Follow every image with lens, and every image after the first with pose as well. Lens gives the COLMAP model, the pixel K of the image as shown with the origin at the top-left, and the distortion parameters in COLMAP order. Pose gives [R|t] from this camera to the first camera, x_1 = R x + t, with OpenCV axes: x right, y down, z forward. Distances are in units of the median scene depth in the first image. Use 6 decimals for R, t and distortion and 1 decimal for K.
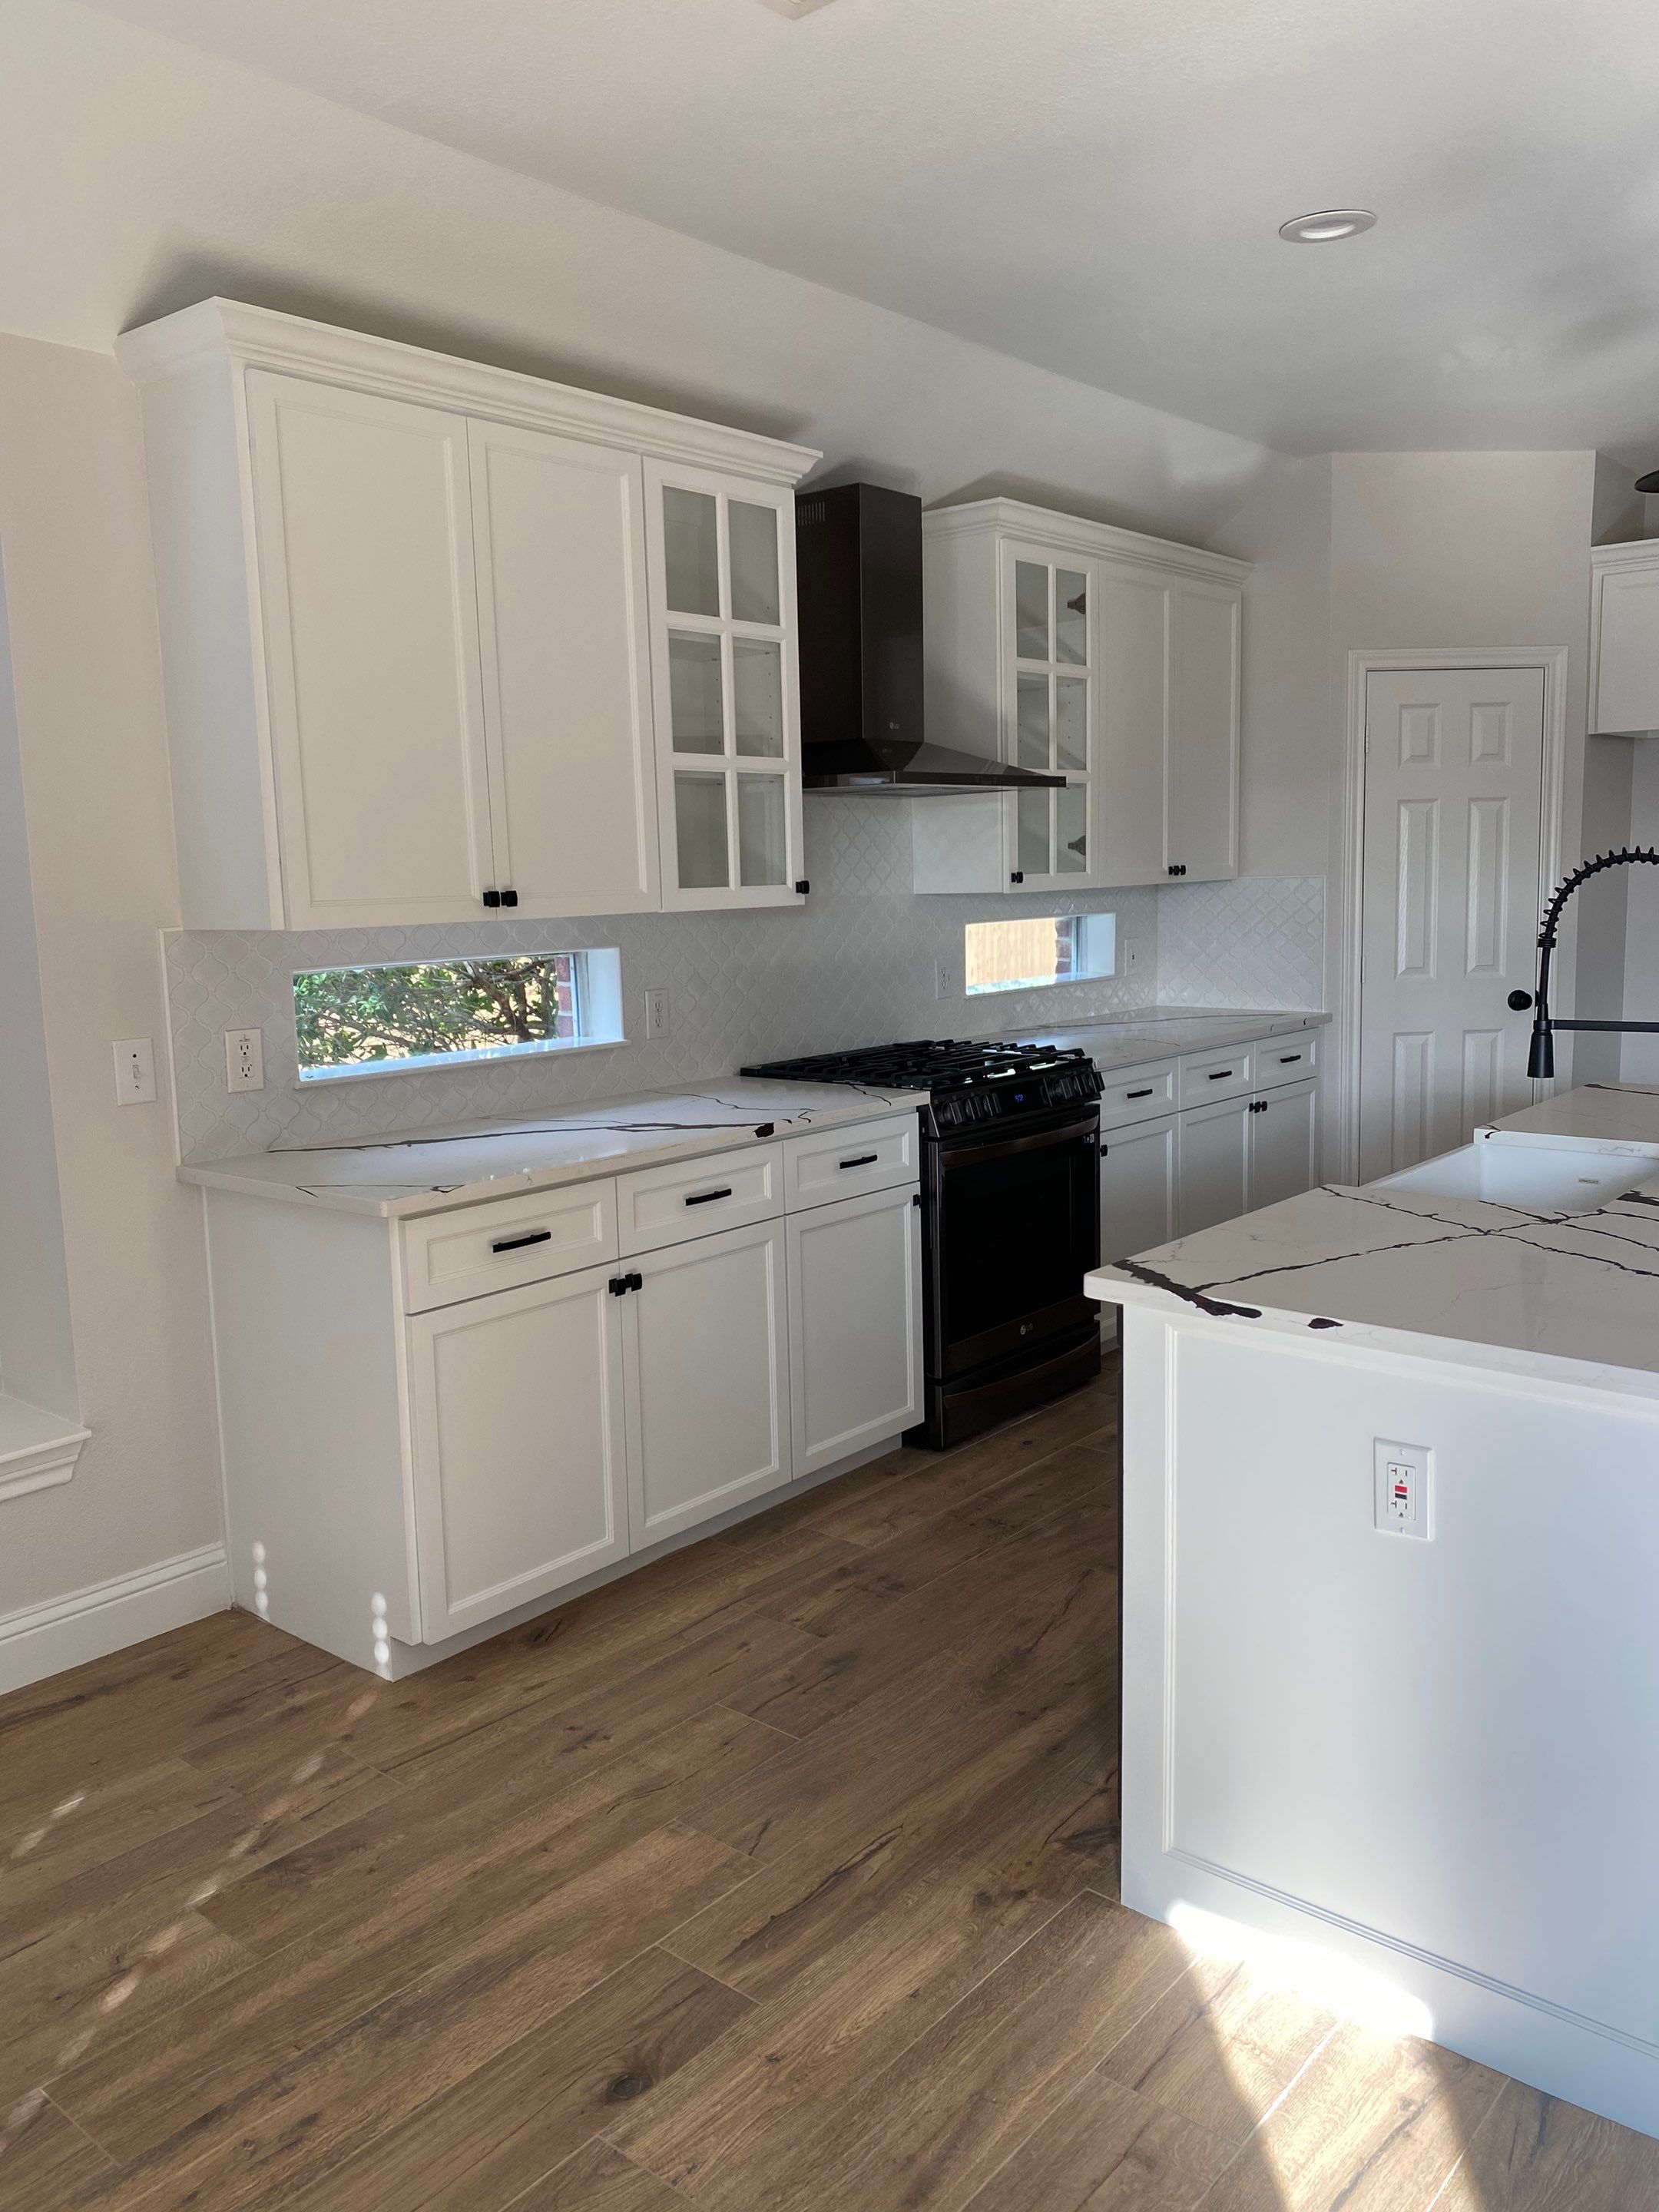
lens RADIAL K [[1673.3, 0, 825.2], [0, 1673.3, 1087.0], [0, 0, 1]] dist [0.044385, -0.042281]
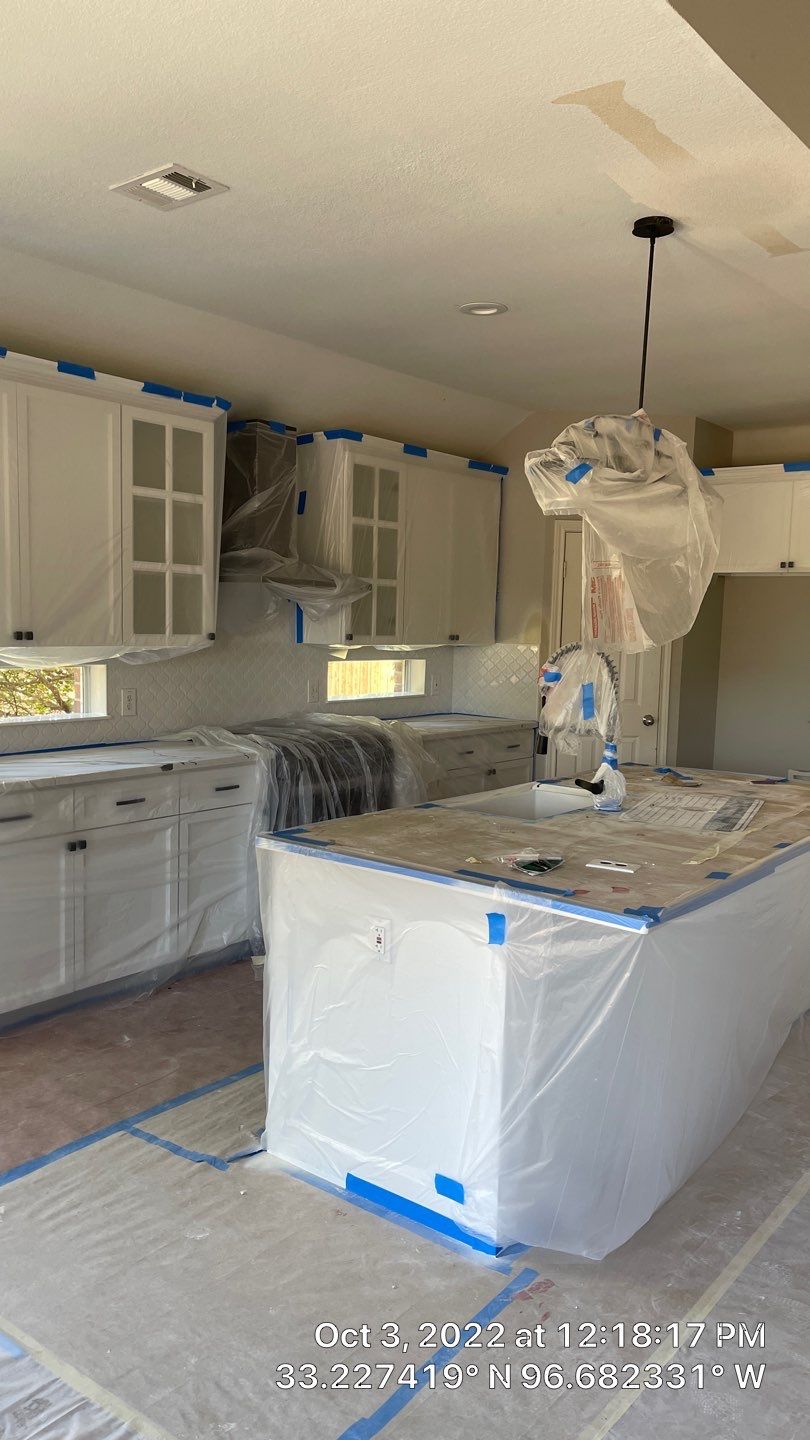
lens RADIAL K [[1081.1, 0, 396.8], [0, 1081.1, 718.7], [0, 0, 1]] dist [0.007493, -0.001255]
pose [[0.998261, 0.046181, 0.036639, 0.174787], [-0.044640, 0.998127, -0.041819, 0.011476], [-0.038502, 0.040111, 0.998453, -0.207350]]
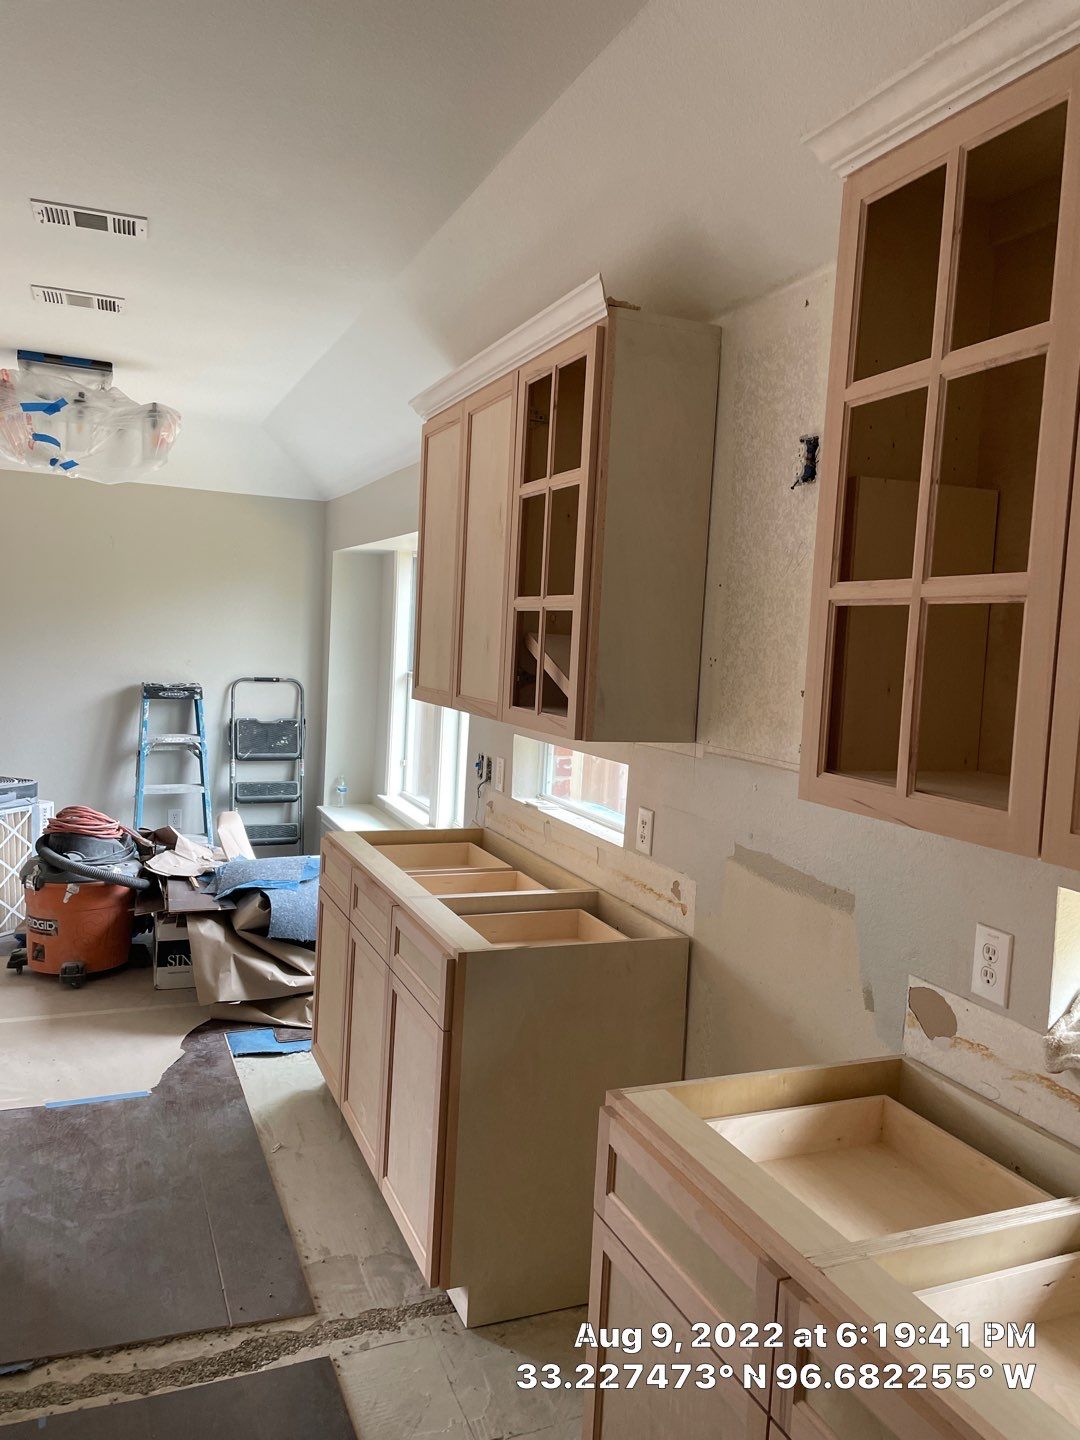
lens RADIAL K [[1090.1, 0, 556.7], [0, 1090.1, 716.2], [0, 0, 1]] dist [0.104408, -0.139432]
pose [[-0.447756, 0.068269, -0.891546, 0.659831], [-0.156476, 0.975712, 0.153300, -0.259605], [0.880358, 0.208147, -0.426199, 1.482164]]
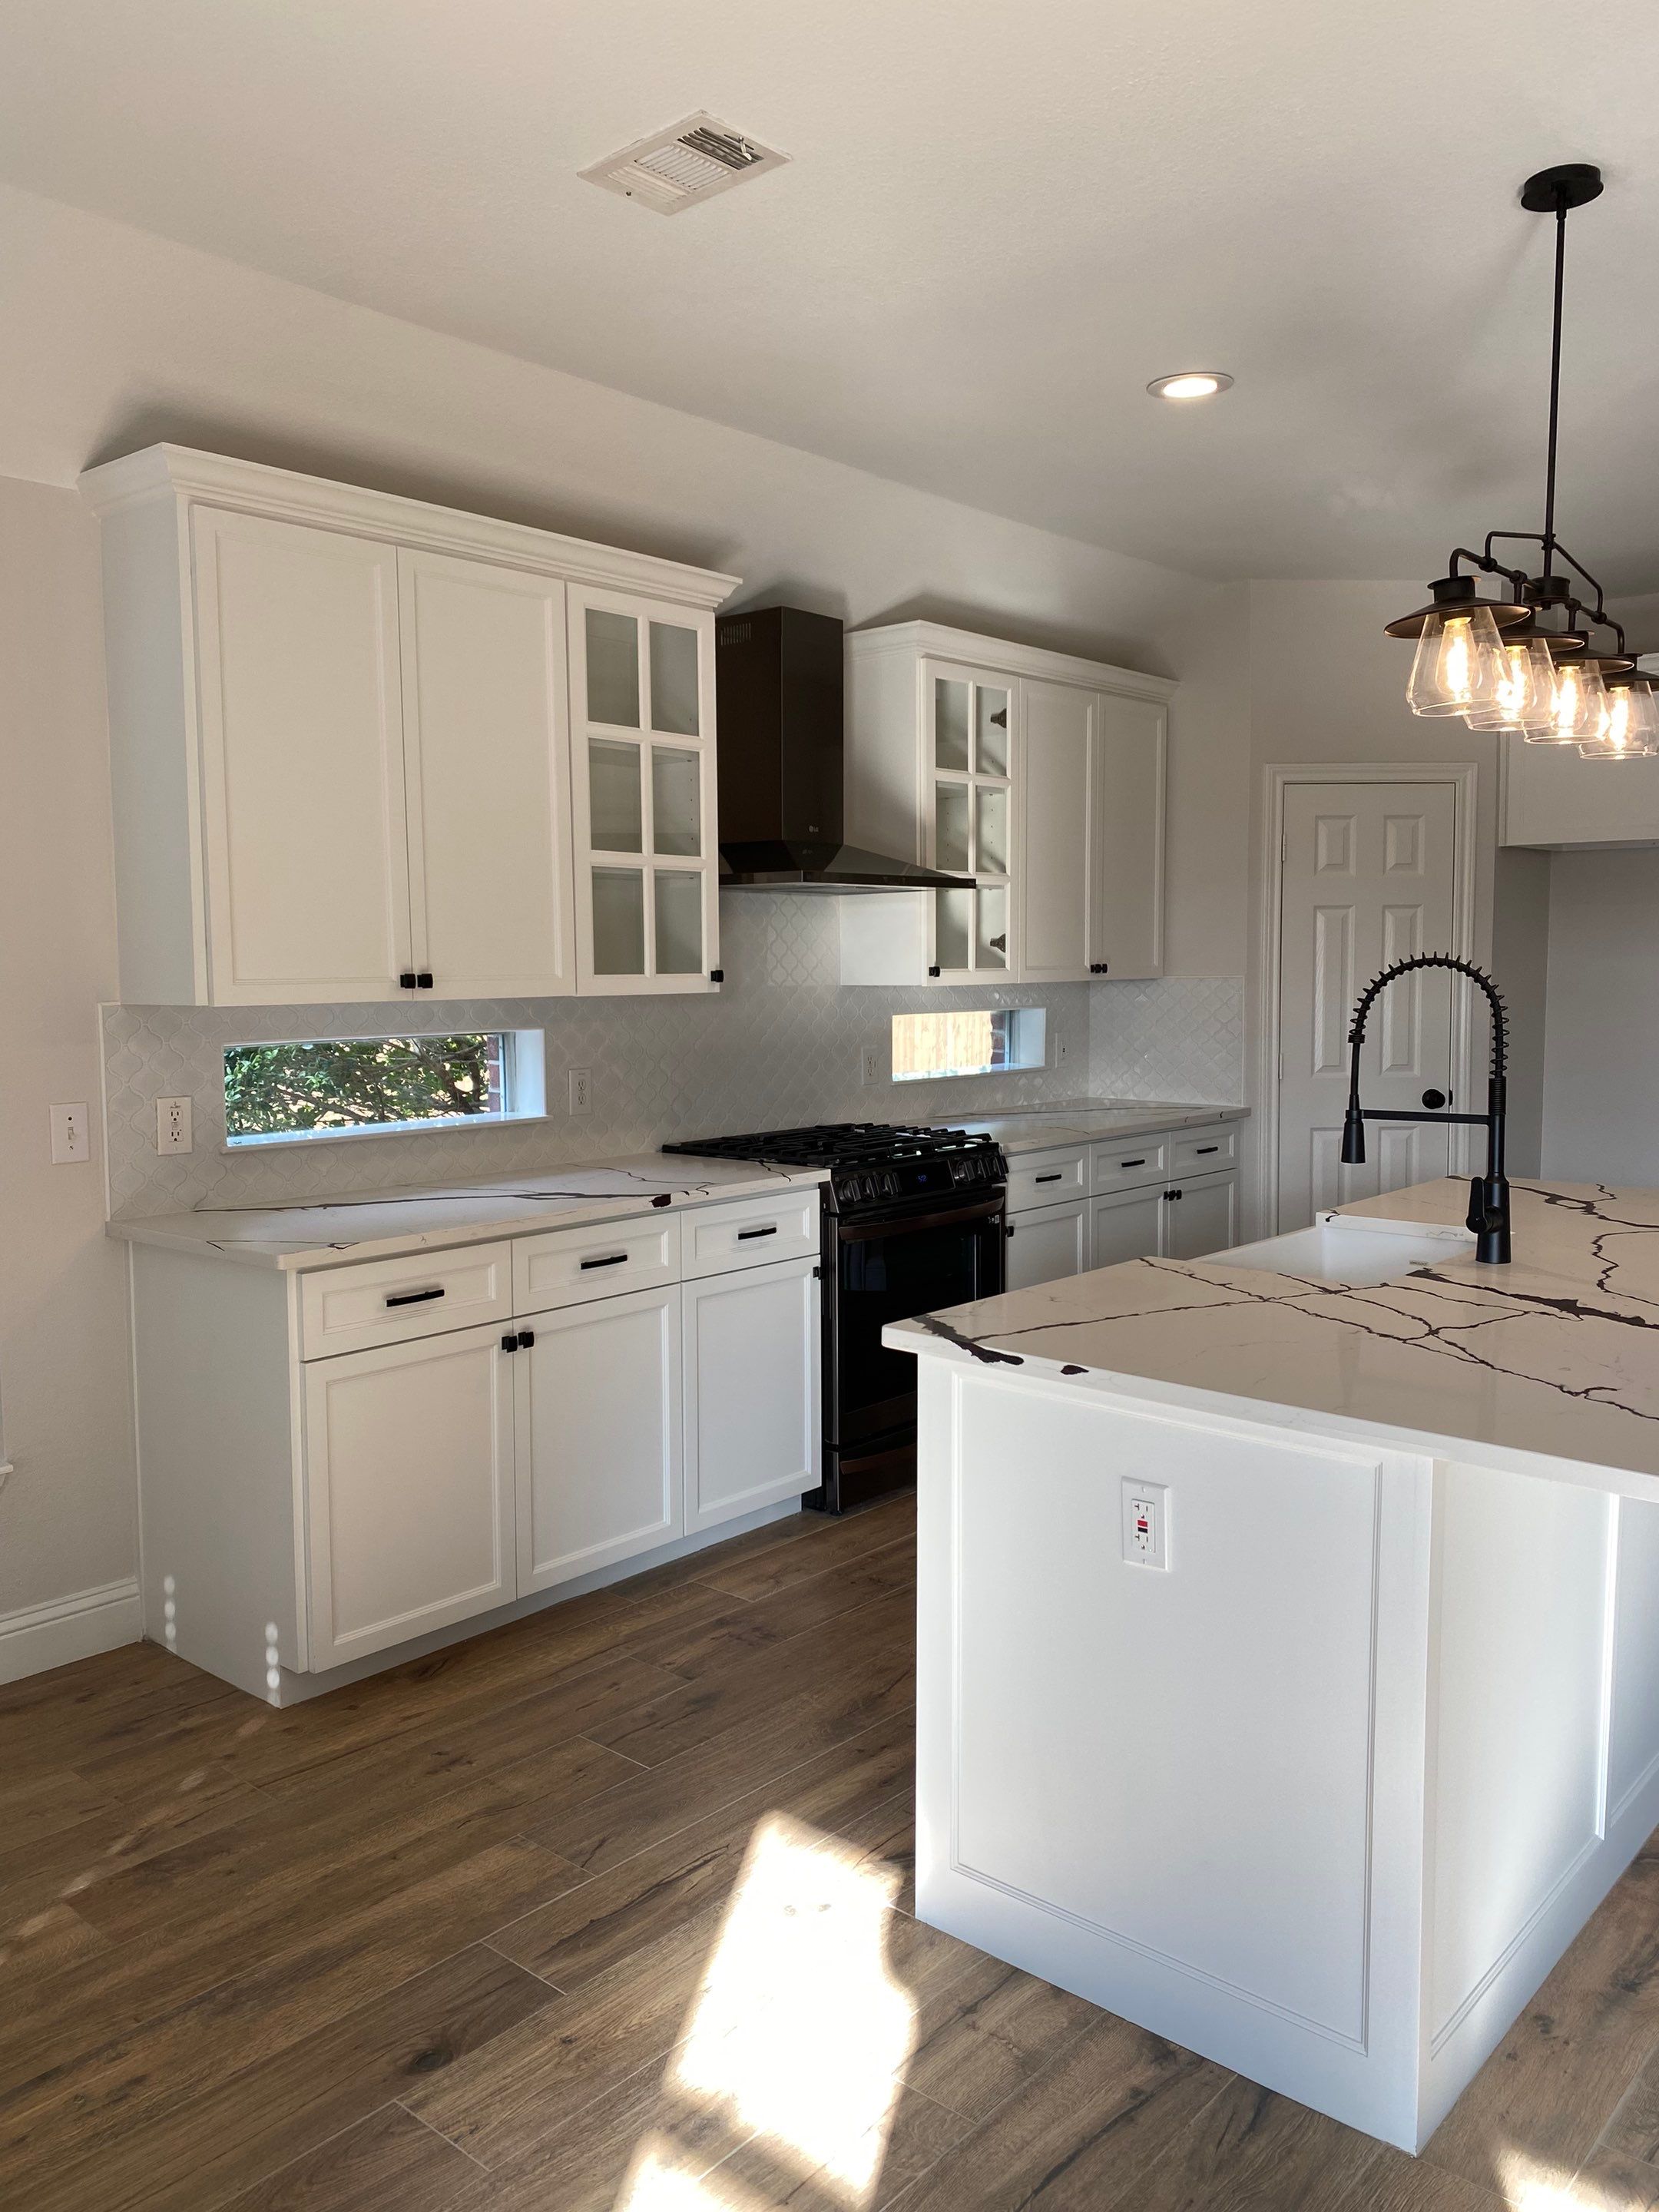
lens RADIAL K [[1671.0, 0, 817.7], [0, 1671.0, 1088.8], [0, 0, 1]] dist [0.036254, -0.034328]
pose [[0.999679, 0.019572, -0.016085, 0.080944], [-0.020409, 0.998353, -0.053613, 0.009362], [0.015009, 0.053924, 0.998432, -0.069929]]
